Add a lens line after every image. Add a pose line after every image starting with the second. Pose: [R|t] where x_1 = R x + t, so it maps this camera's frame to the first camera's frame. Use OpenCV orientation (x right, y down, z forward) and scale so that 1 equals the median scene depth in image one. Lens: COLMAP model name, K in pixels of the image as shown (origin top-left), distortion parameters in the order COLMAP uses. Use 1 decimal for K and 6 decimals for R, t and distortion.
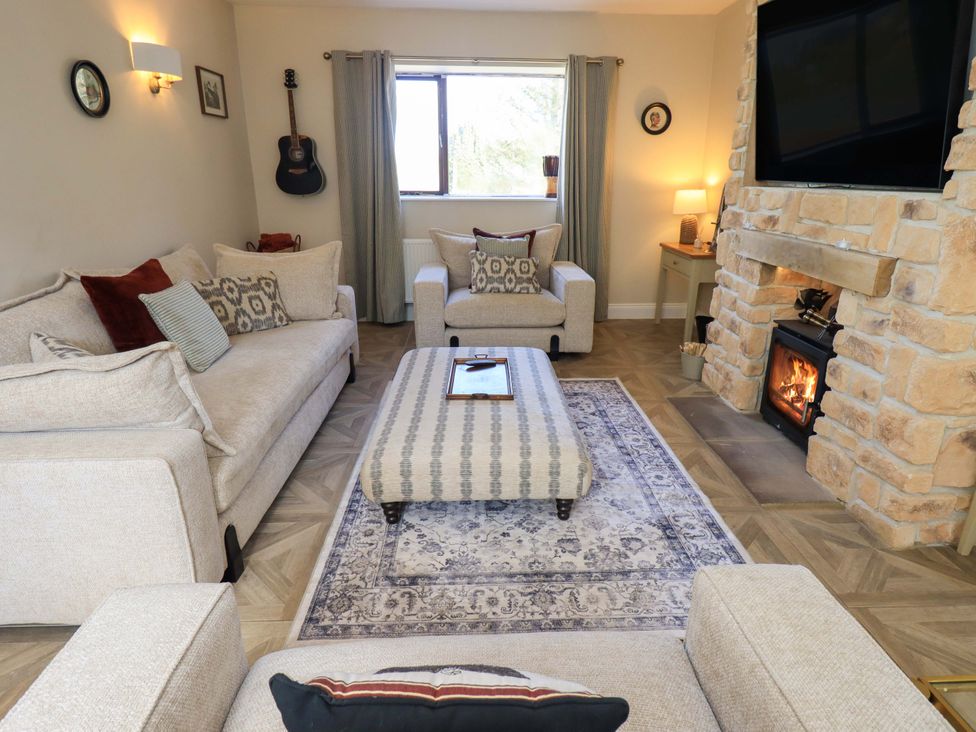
lens RADIAL K [[556.7, 0, 491.1], [0, 556.7, 351.4], [0, 0, 1]] dist [0.001945, -0.000663]
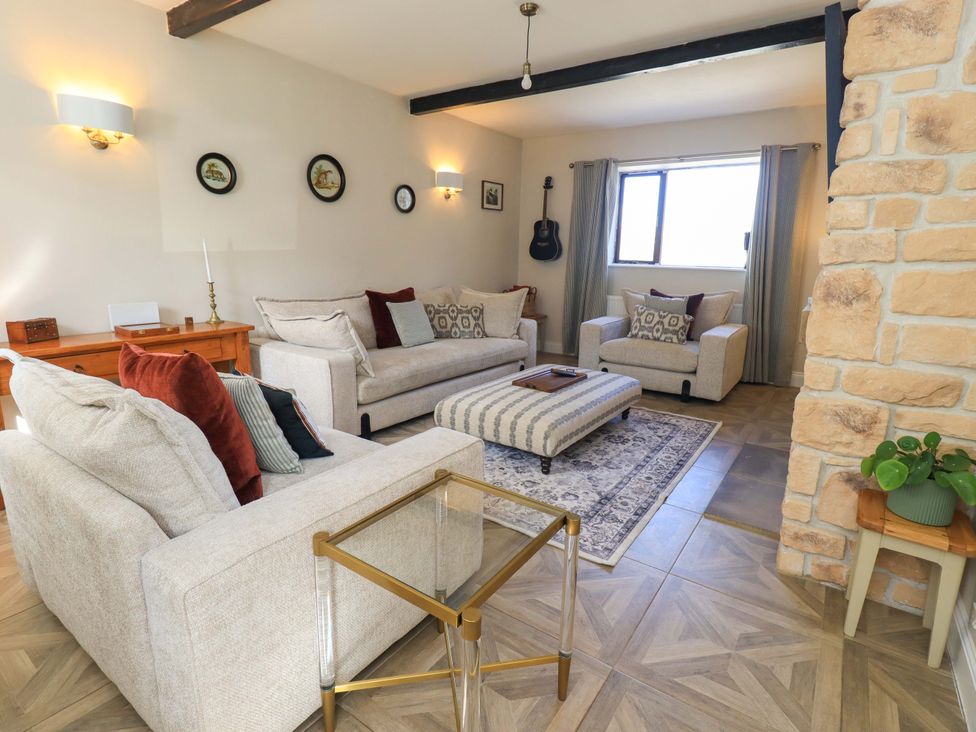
lens RADIAL K [[505.3, 0, 491.1], [0, 505.3, 353.3], [0, 0, 1]] dist [0.003916, -0.002900]
pose [[0.796976, 0.130458, -0.589755, 0.517952], [-0.197219, 0.979087, -0.049935, 0.063399], [0.570907, 0.156108, 0.806037, -0.120615]]
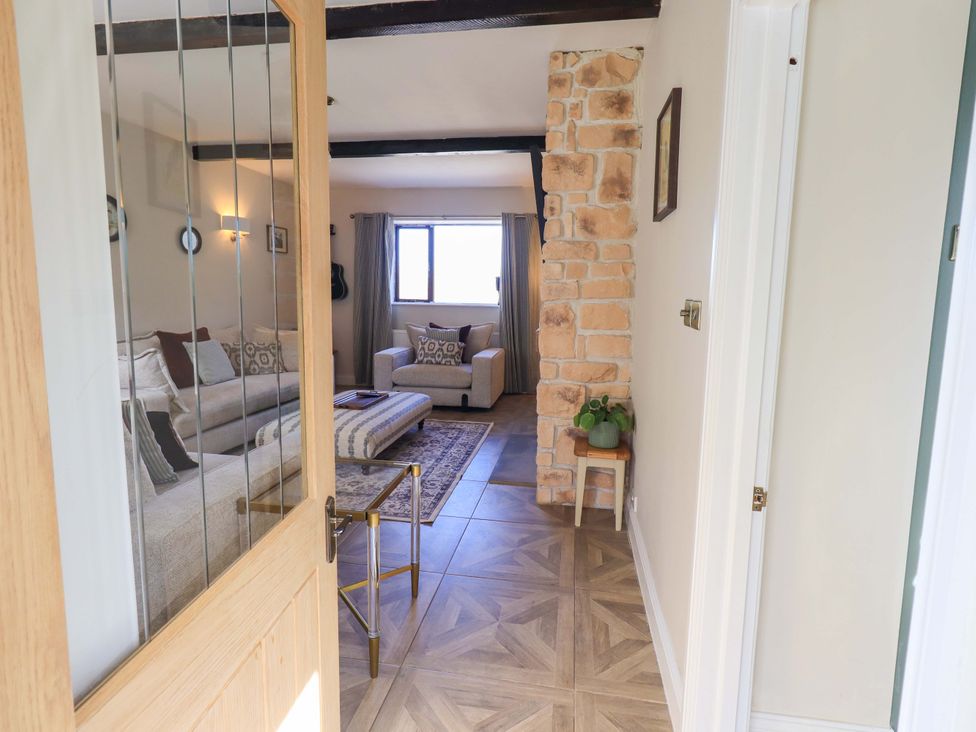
lens RADIAL K [[505.3, 0, 489.5], [0, 505.3, 353.8], [0, 0, 1]] dist [0.003916, -0.002900]
pose [[0.979445, 0.036153, -0.198446, 0.556628], [-0.073418, 0.980221, -0.183783, 0.134375], [0.187876, 0.194574, 0.962727, -0.349235]]
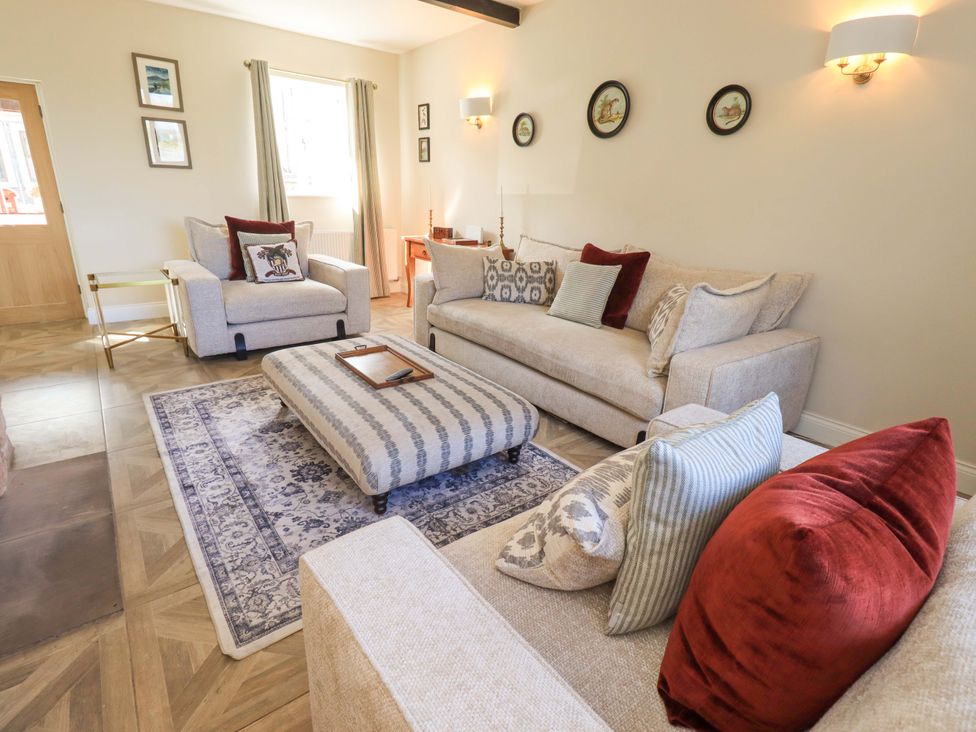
lens RADIAL K [[505.3, 0, 489.6], [0, 505.3, 352.3], [0, 0, 1]] dist [0.003916, -0.002900]
pose [[-0.811832, 0.148834, -0.564603, 0.293138], [-0.209680, 0.828153, 0.519804, -0.425267], [0.544942, 0.540380, -0.641114, 1.435418]]
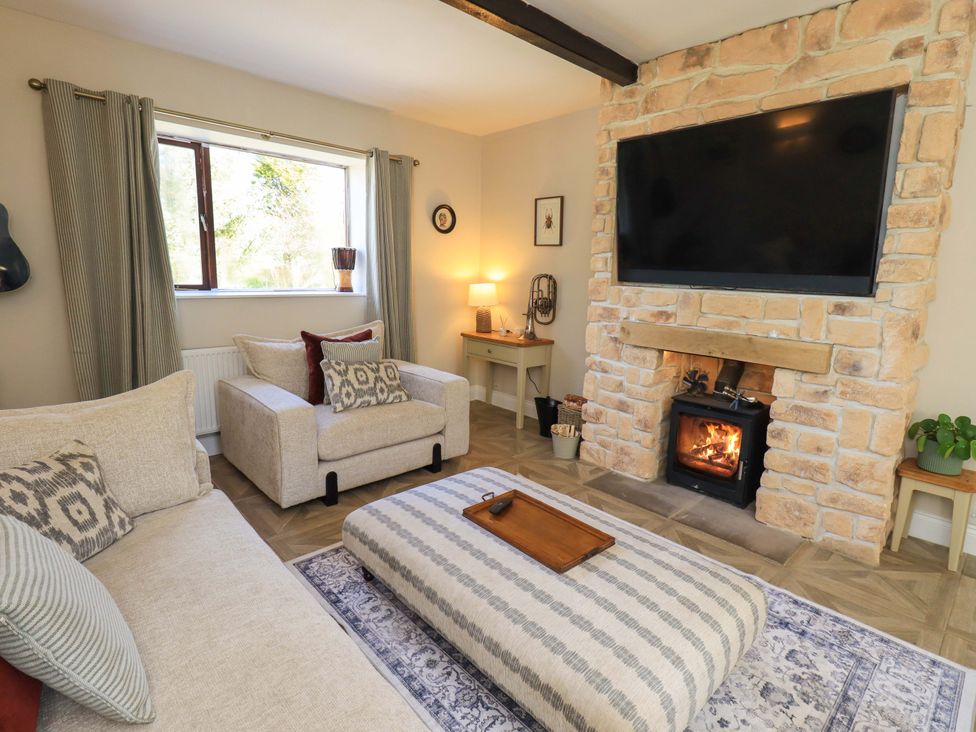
lens RADIAL K [[505.3, 0, 491.9], [0, 505.3, 353.0], [0, 0, 1]] dist [0.003916, -0.002900]
pose [[0.755504, -0.090659, 0.648841, -0.429178], [0.174329, 0.982493, -0.065708, -0.132953], [-0.631524, 0.162754, 0.758082, 0.384008]]
